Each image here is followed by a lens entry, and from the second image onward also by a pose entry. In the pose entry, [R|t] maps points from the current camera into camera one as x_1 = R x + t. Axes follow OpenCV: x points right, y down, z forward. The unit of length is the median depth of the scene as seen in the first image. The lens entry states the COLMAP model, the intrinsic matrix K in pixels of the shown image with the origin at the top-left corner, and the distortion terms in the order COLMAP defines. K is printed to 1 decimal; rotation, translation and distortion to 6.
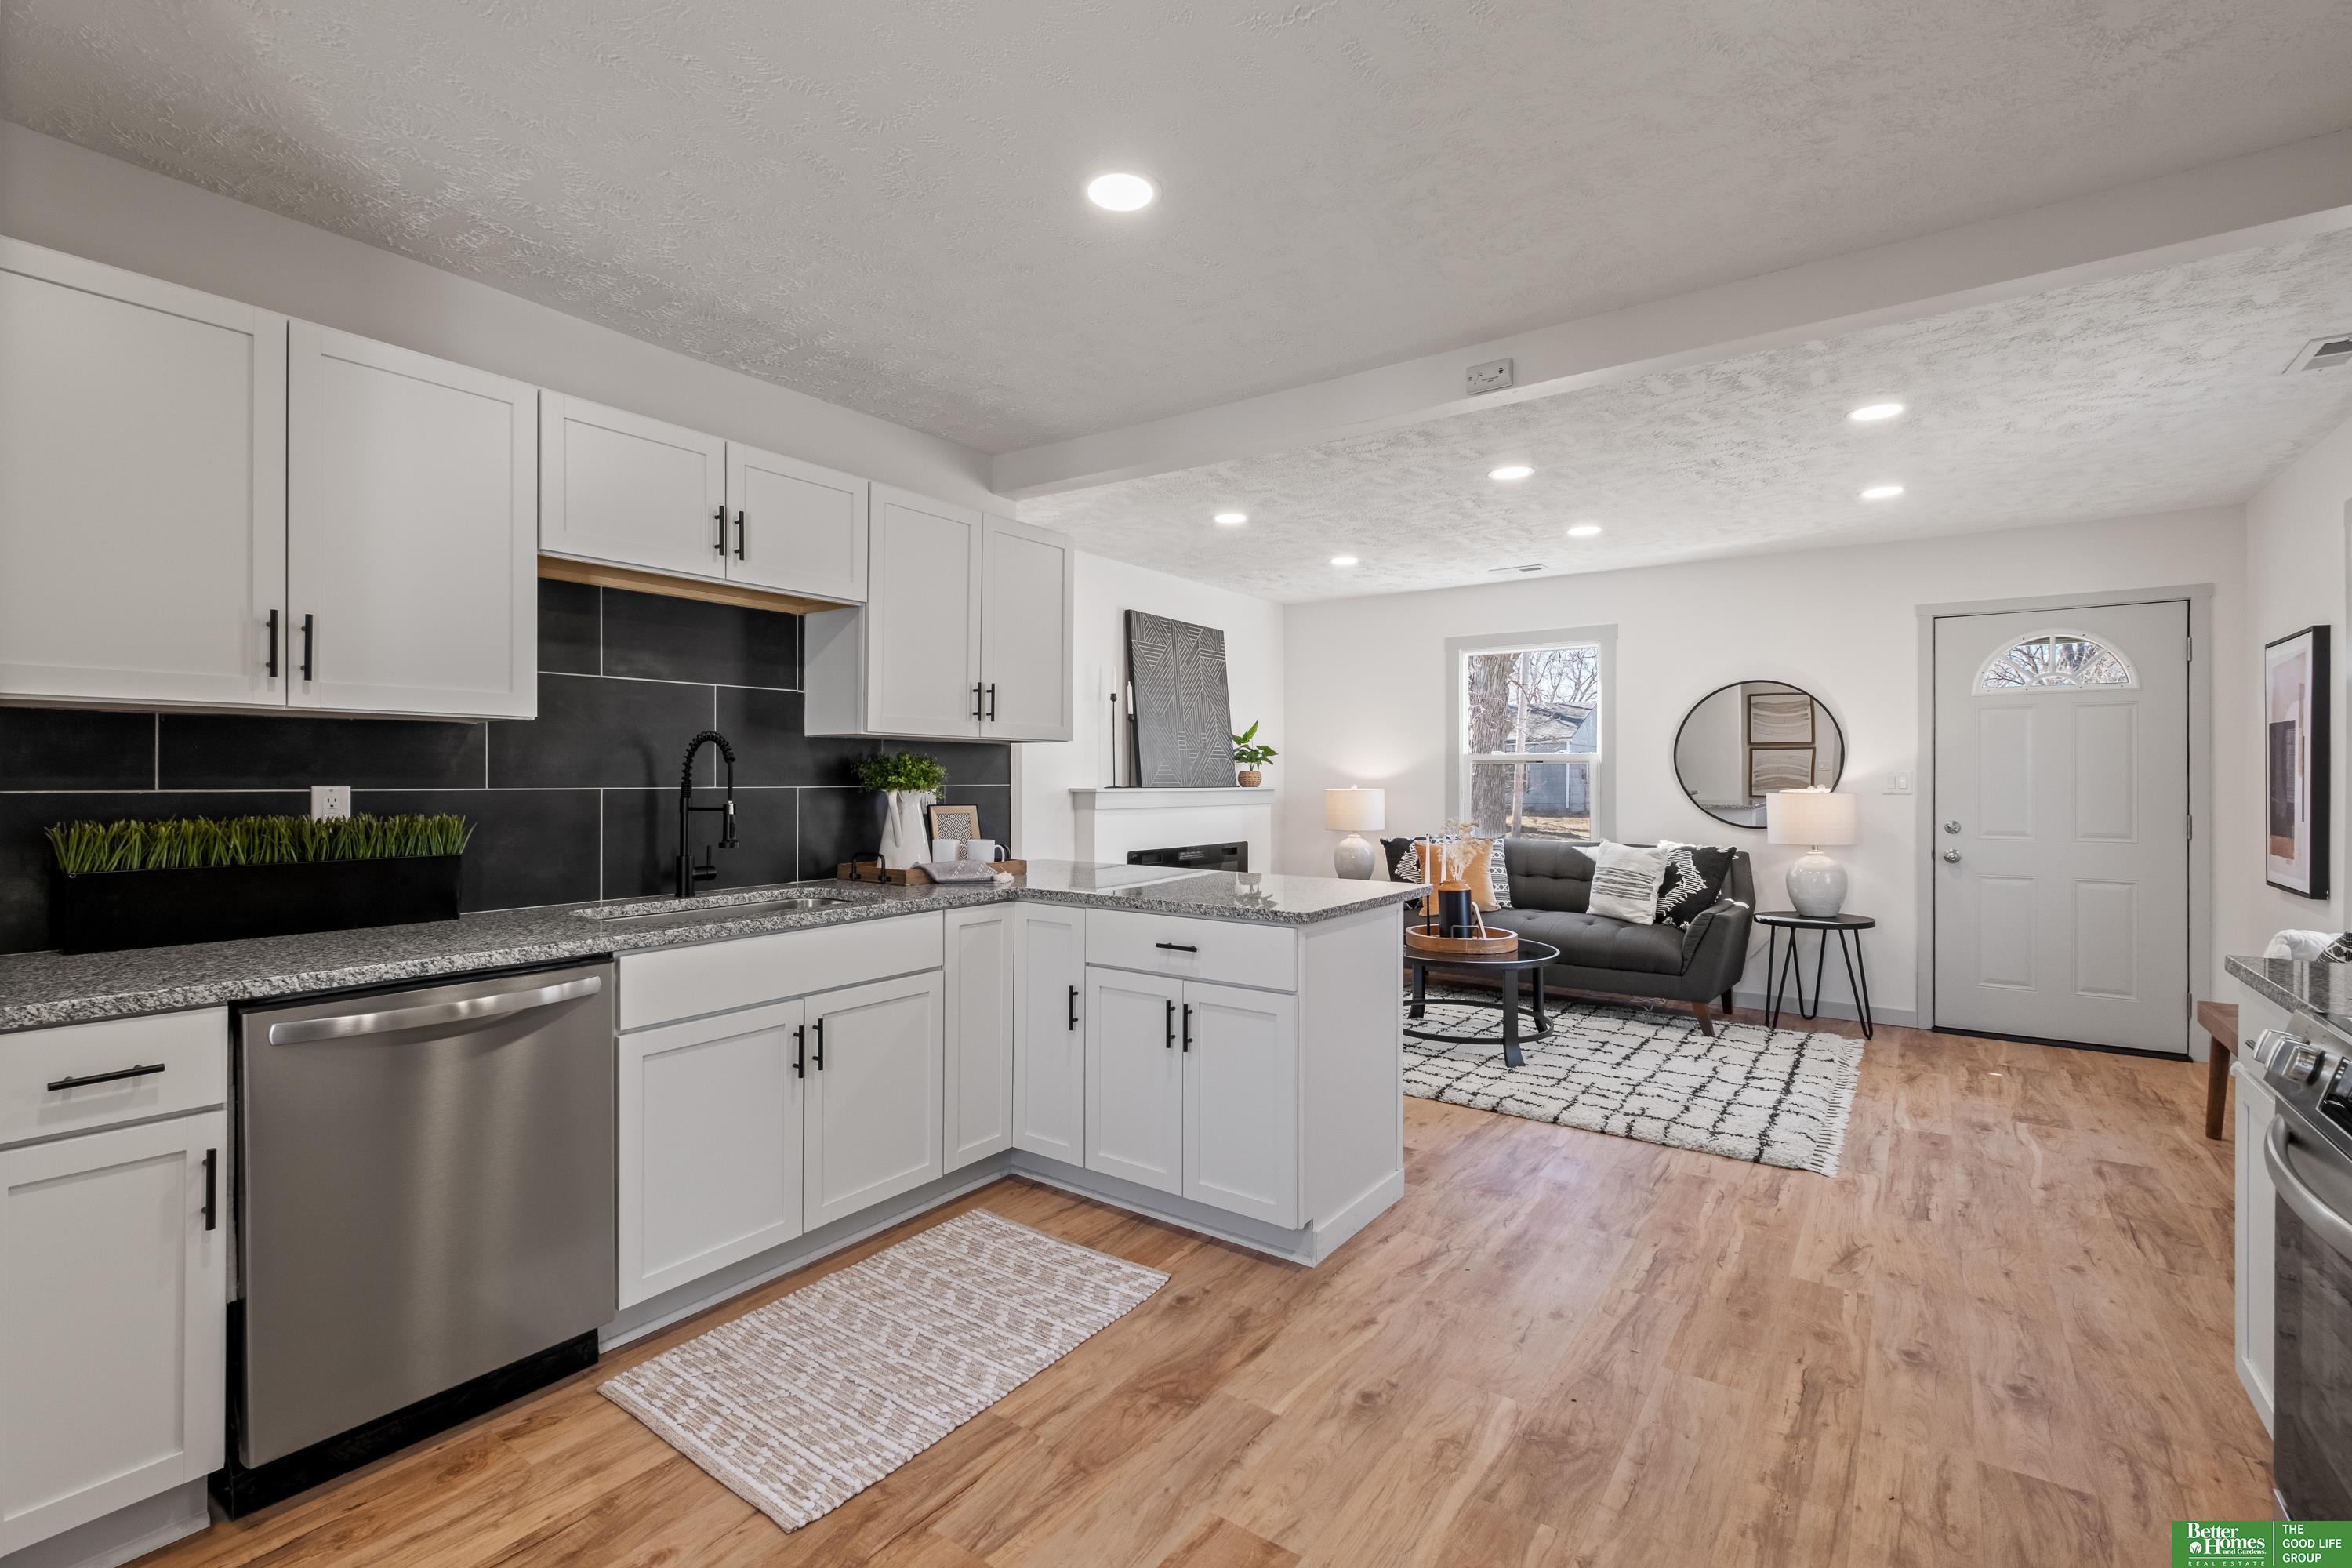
lens RADIAL K [[1075.2, 0, 1132.9], [0, 1075.2, 774.9], [0, 0, 1]] dist [-0.000677, -0.000187]
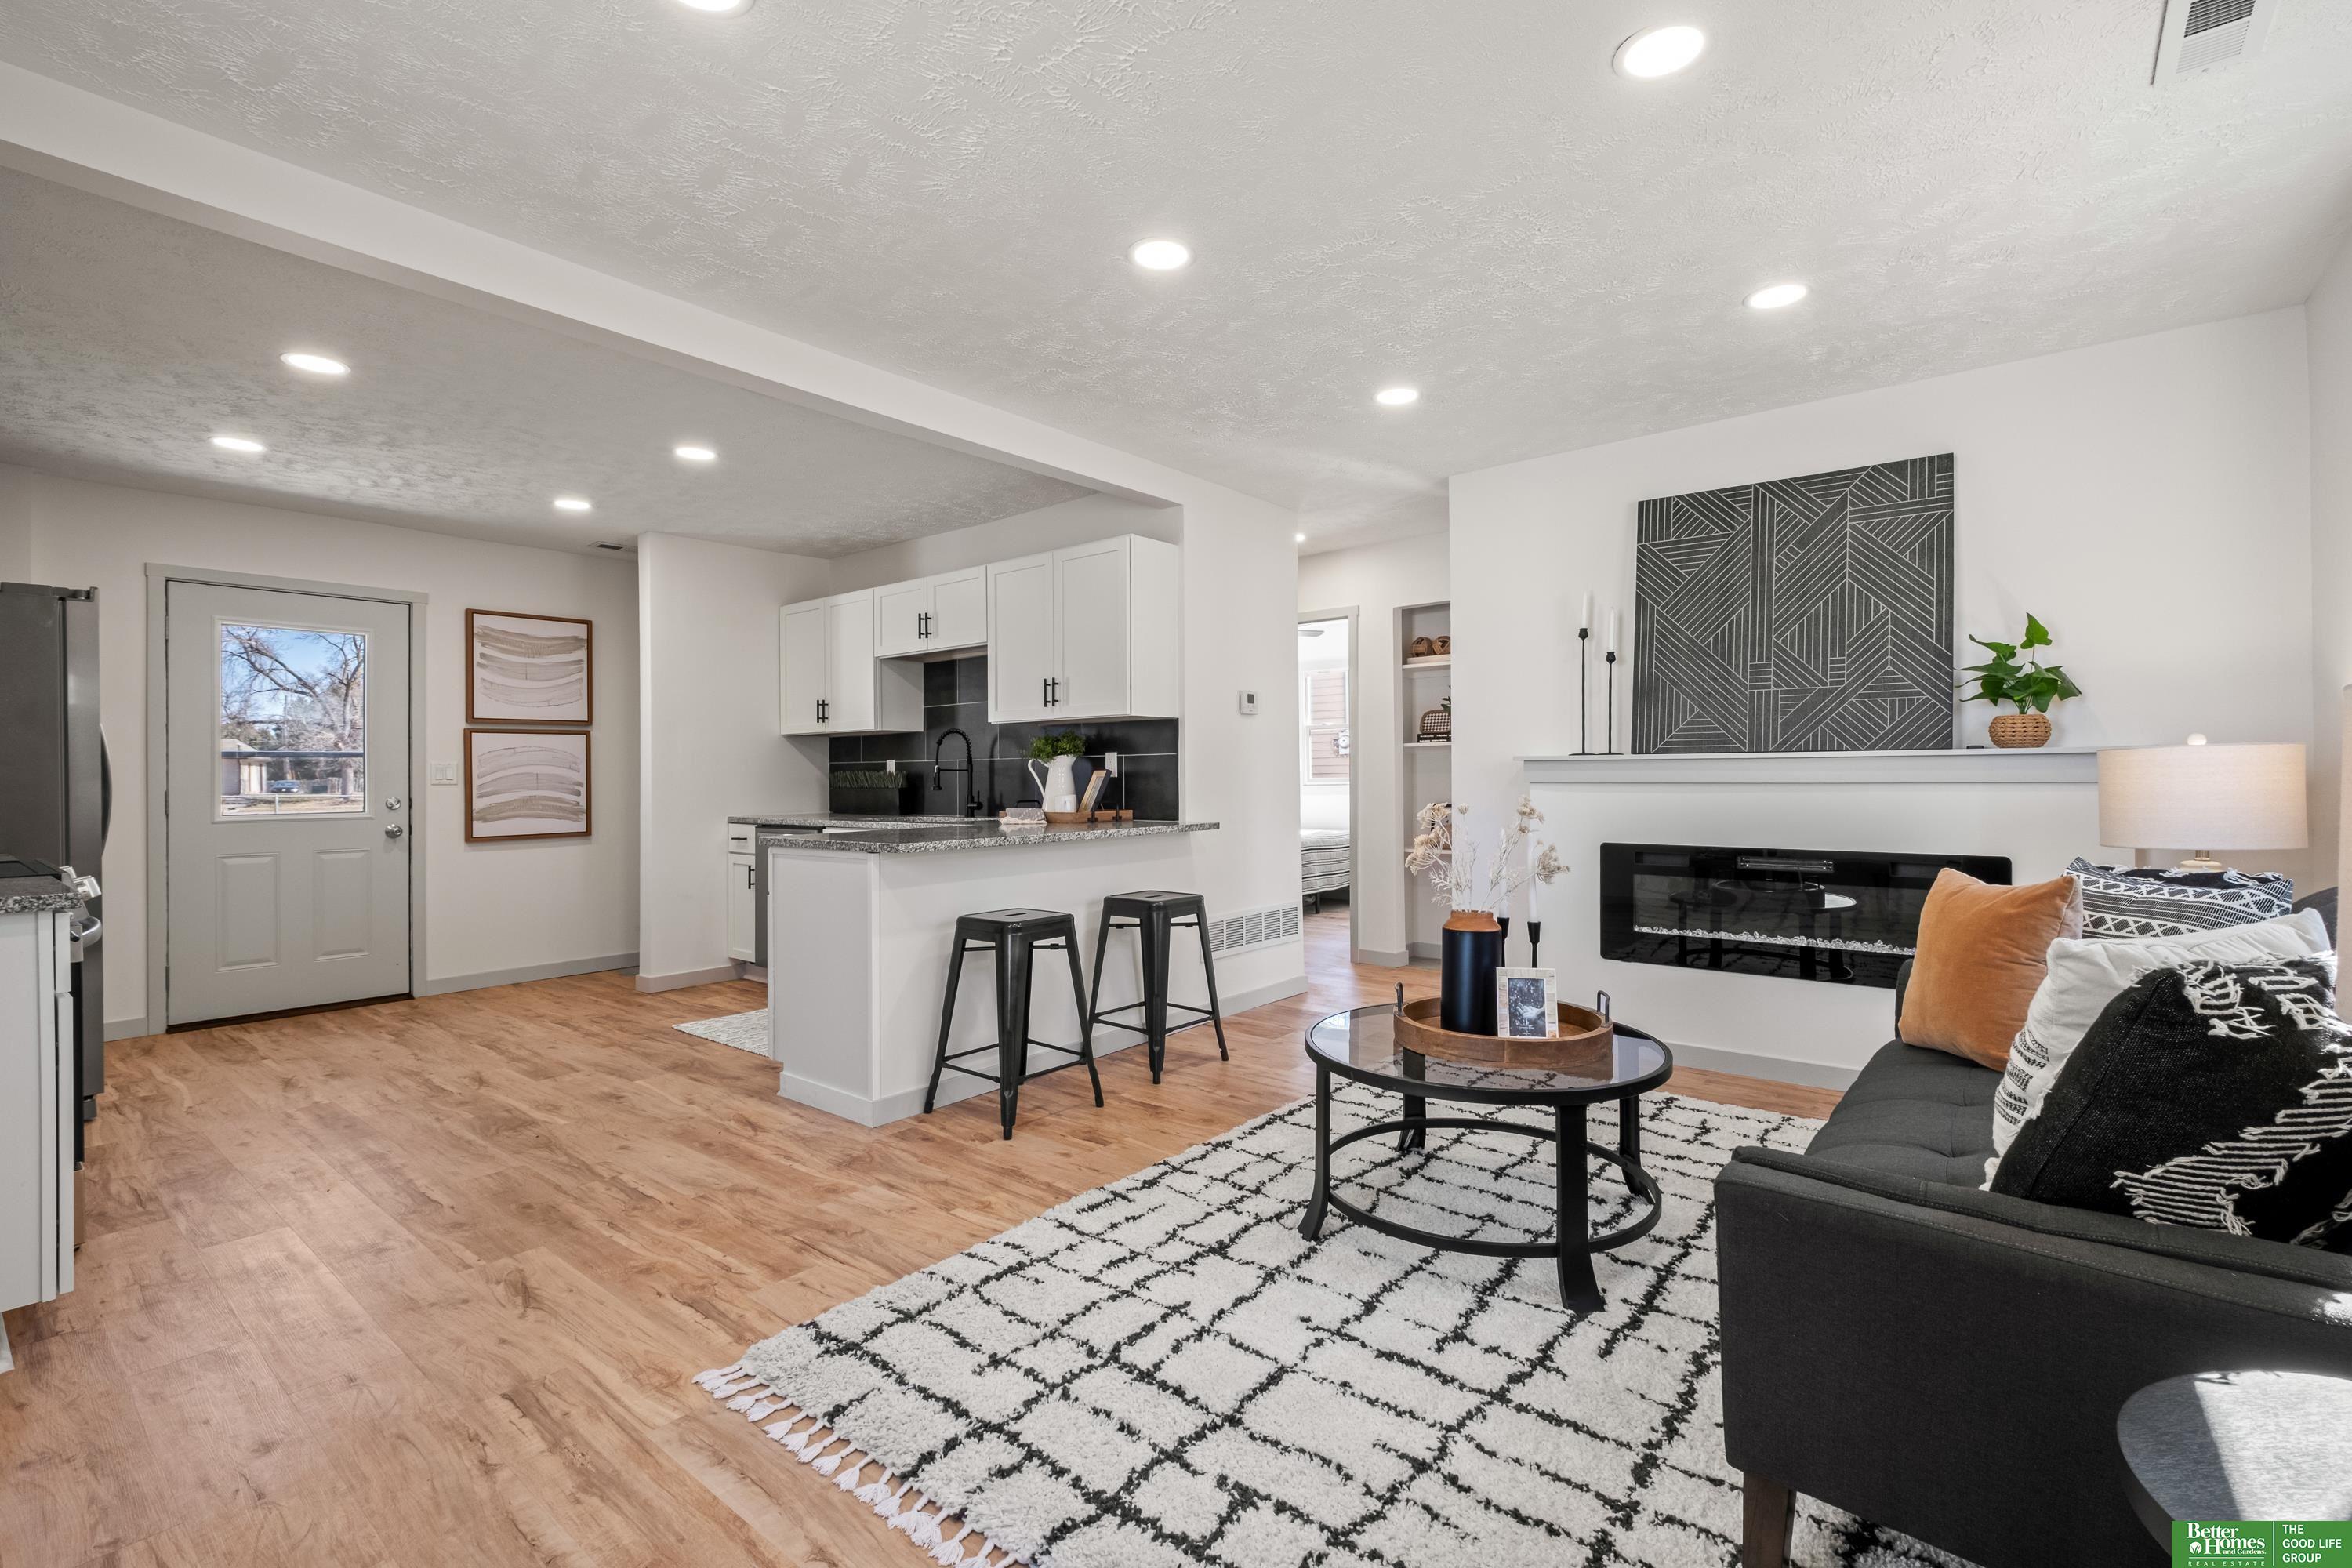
lens RADIAL K [[1032.3, 0, 1187.8], [0, 1032.3, 776.1], [0, 0, 1]] dist [-0.000082, -0.000430]
pose [[-0.038070, -0.002192, -0.999273, 1.005122], [0.008639, 0.999960, -0.002523, 0.036562], [0.999238, -0.008729, -0.038049, 1.074506]]
